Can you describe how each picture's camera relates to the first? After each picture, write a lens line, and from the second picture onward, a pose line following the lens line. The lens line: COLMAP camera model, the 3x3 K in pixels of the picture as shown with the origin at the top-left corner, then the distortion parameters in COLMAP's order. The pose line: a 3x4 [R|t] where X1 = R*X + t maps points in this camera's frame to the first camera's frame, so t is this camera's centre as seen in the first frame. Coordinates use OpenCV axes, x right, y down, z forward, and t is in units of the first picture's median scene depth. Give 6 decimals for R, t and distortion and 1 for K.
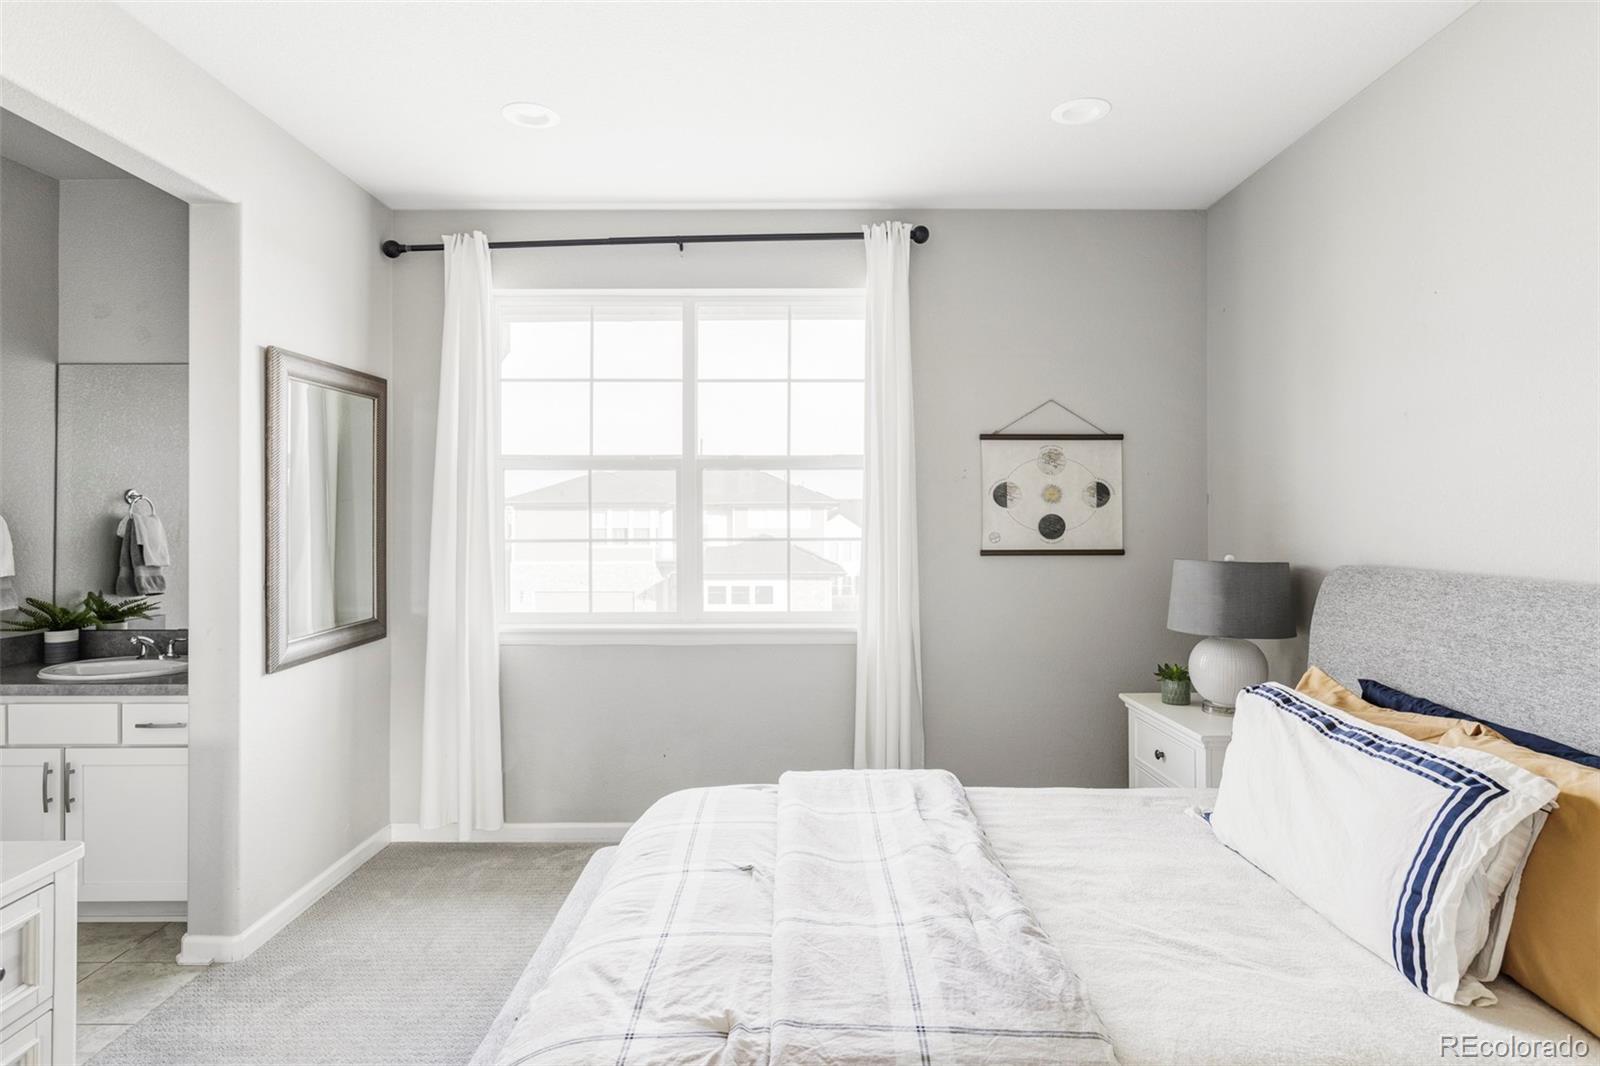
lens RADIAL K [[931.9, 0, 863.5], [0, 931.9, 502.8], [0, 0, 1]] dist [-0.005240, -0.000867]
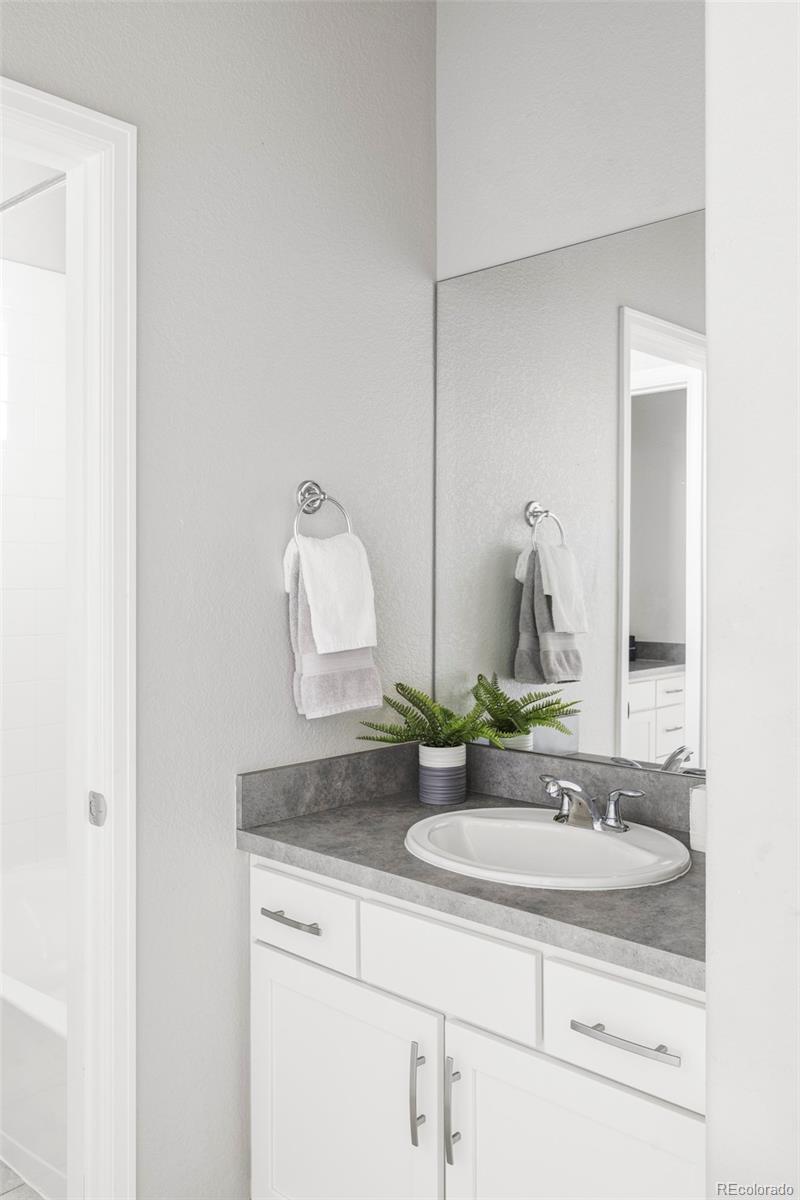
lens RADIAL K [[1033.2, 0, 401.0], [0, 1033.2, 596.9], [0, 0, 1]] dist [-0.000543, 0.000315]
pose [[0.722273, 0.018574, -0.691359, -0.427769], [0.007105, 0.999387, 0.034272, 0.025011], [0.691572, -0.029665, 0.721699, 0.505415]]
